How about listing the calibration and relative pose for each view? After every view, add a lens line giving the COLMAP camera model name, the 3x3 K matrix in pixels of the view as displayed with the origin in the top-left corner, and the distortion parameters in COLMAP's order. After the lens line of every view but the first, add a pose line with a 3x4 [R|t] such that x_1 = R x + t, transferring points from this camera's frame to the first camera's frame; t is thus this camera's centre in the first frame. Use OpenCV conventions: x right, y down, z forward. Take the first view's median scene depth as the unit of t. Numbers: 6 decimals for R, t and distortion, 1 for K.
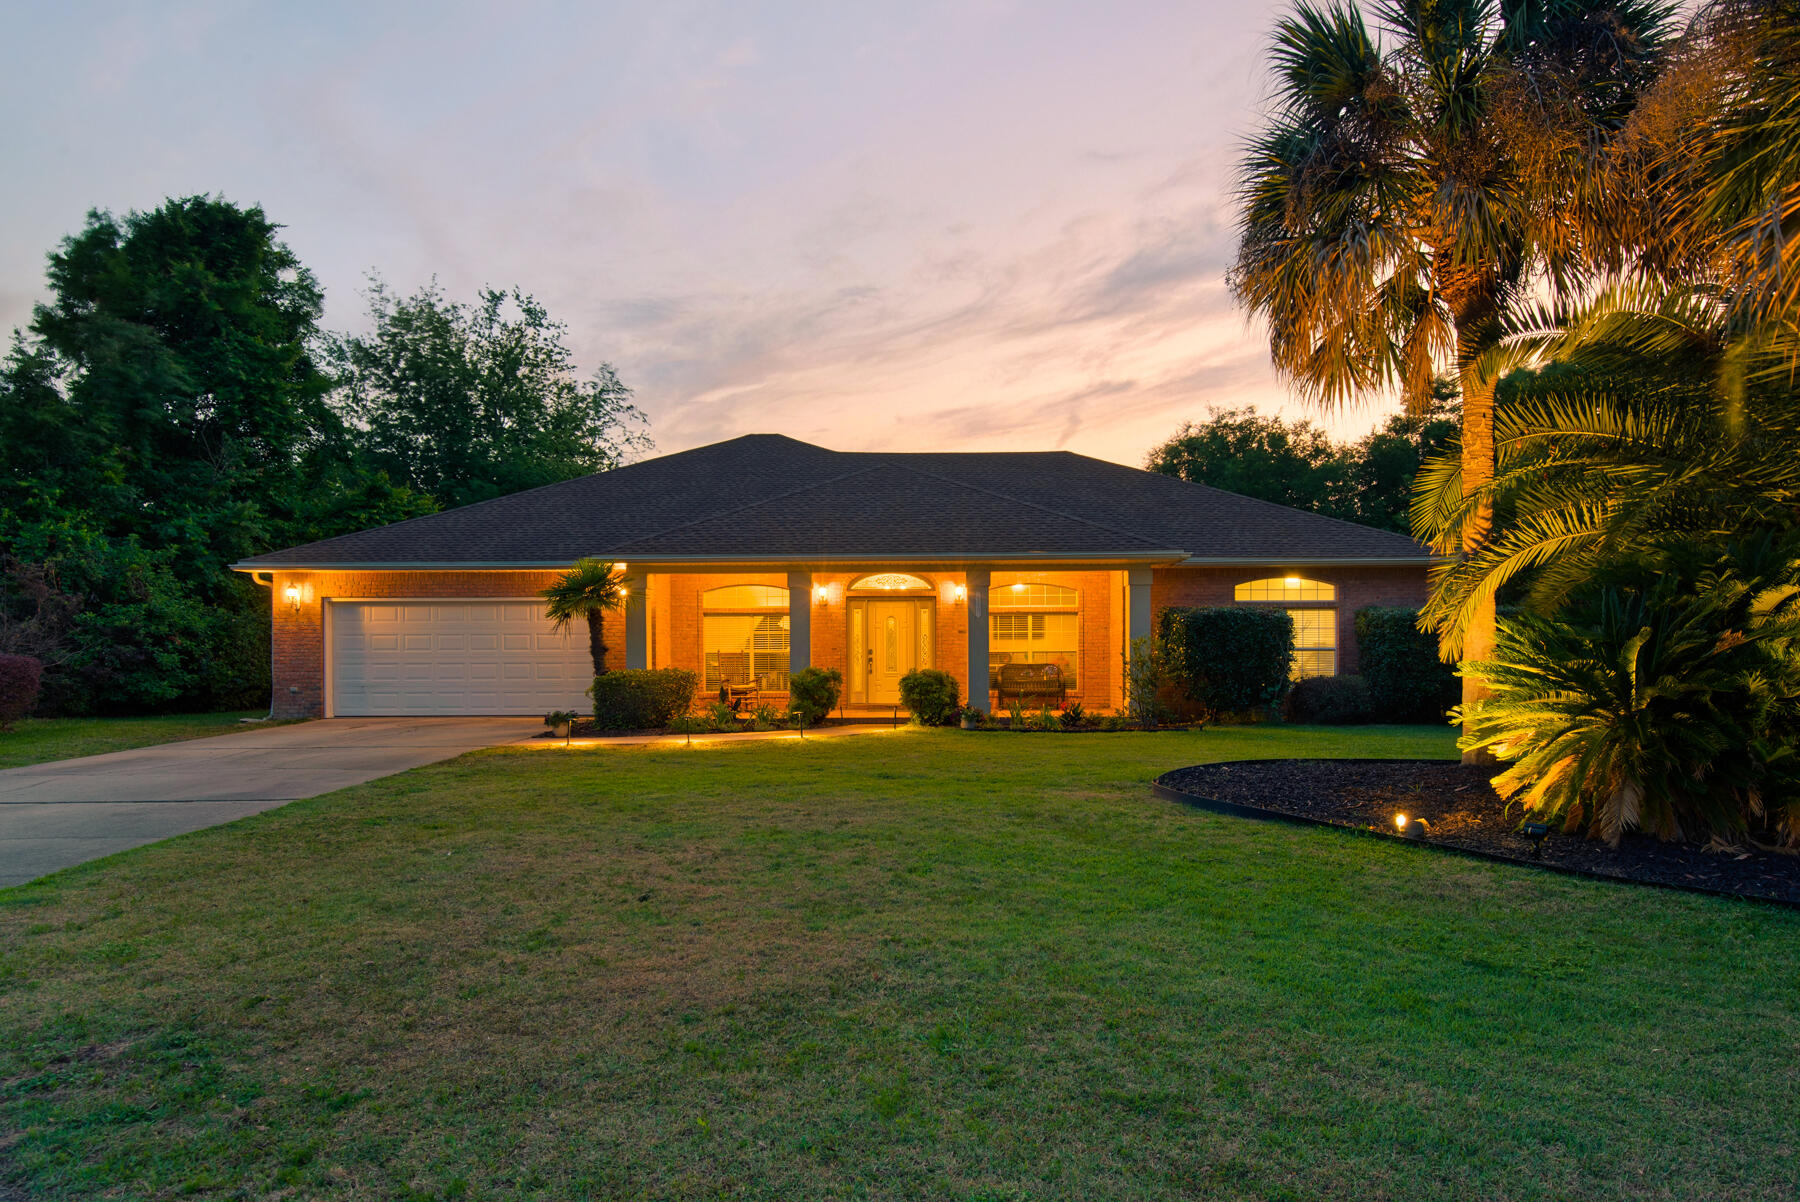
lens RADIAL K [[1155.6, 0, 938.3], [0, 1155.6, 618.2], [0, 0, 1]] dist [0.027922, 0.003095]
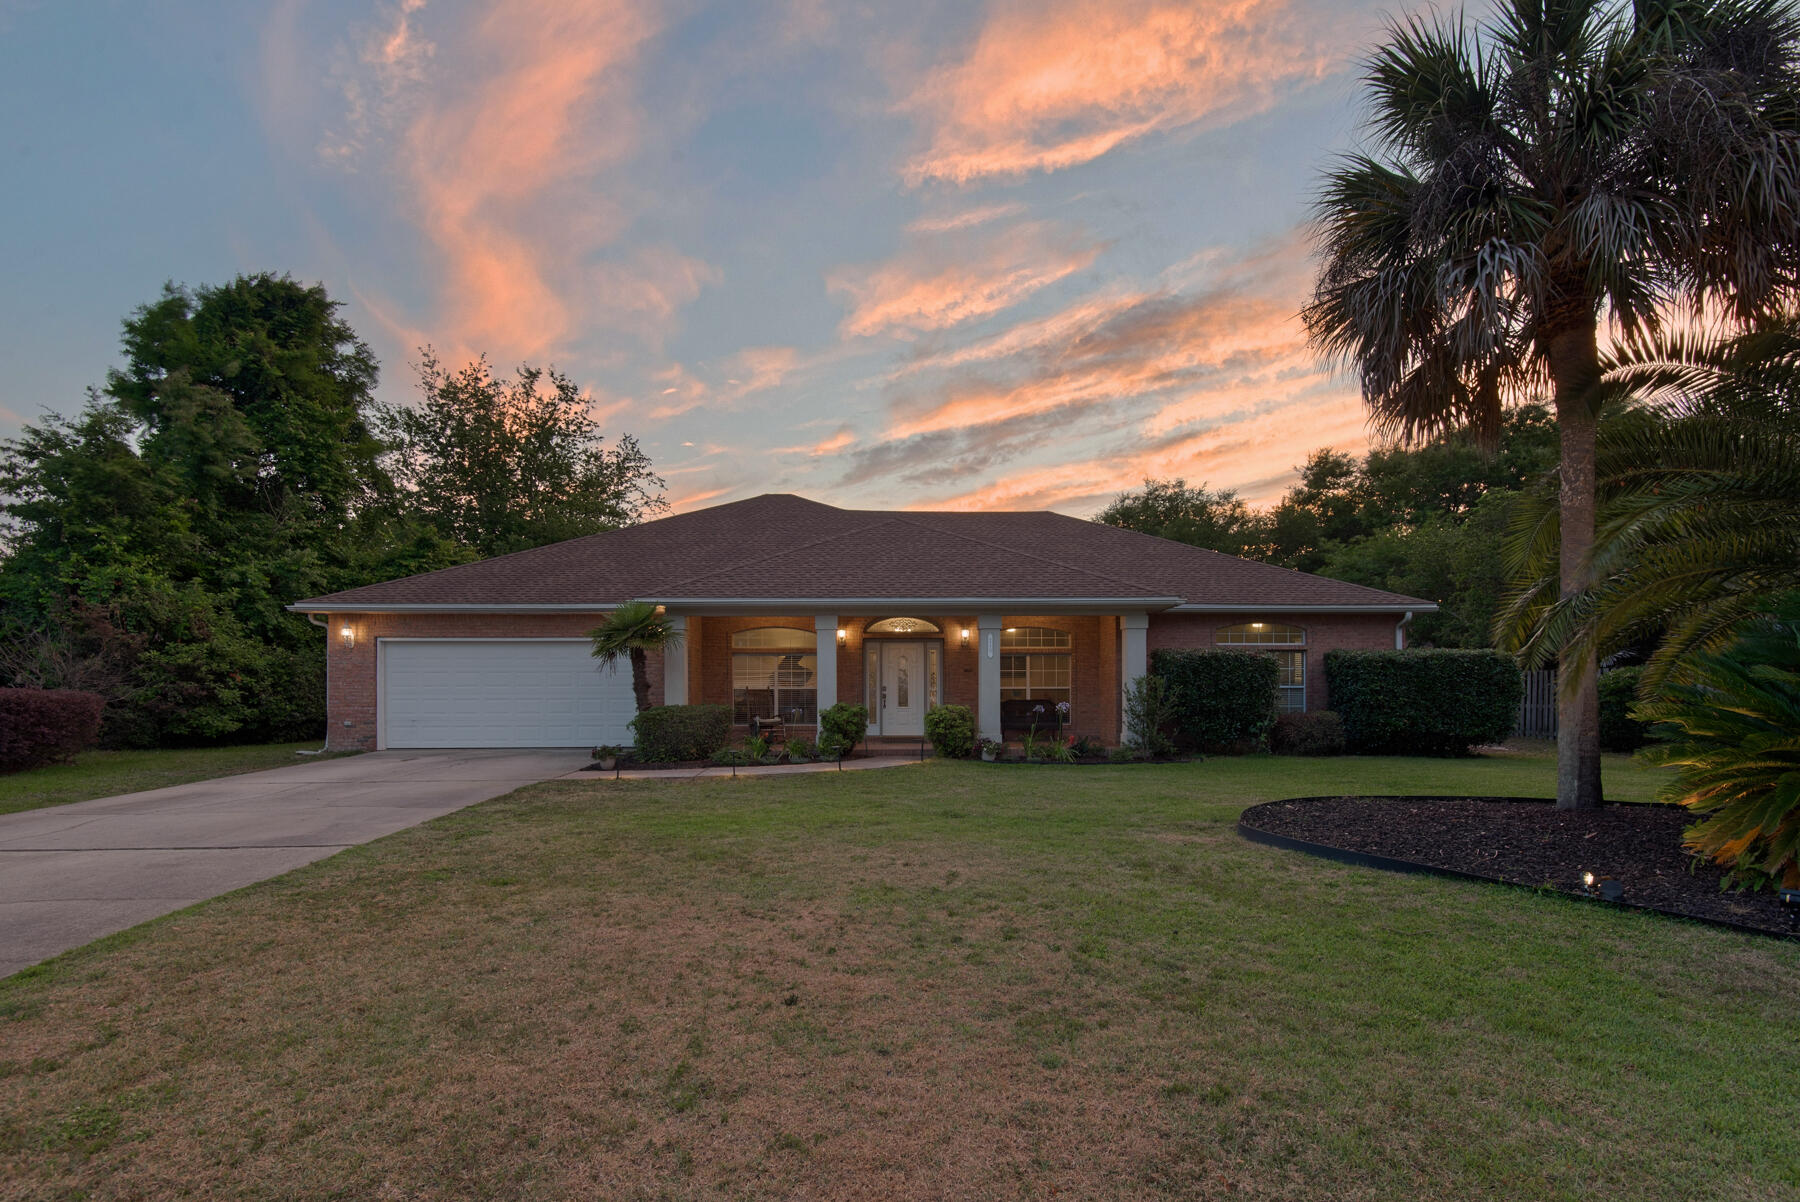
lens RADIAL K [[923.6, 0, 913.2], [0, 923.6, 653.2], [0, 0, 1]] dist [0.020872, -0.004085]
pose [[0.999160, 0.003170, 0.040851, -0.069230], [-0.002855, 0.999966, -0.007765, 0.002009], [-0.040874, 0.007642, 0.999135, 0.124921]]
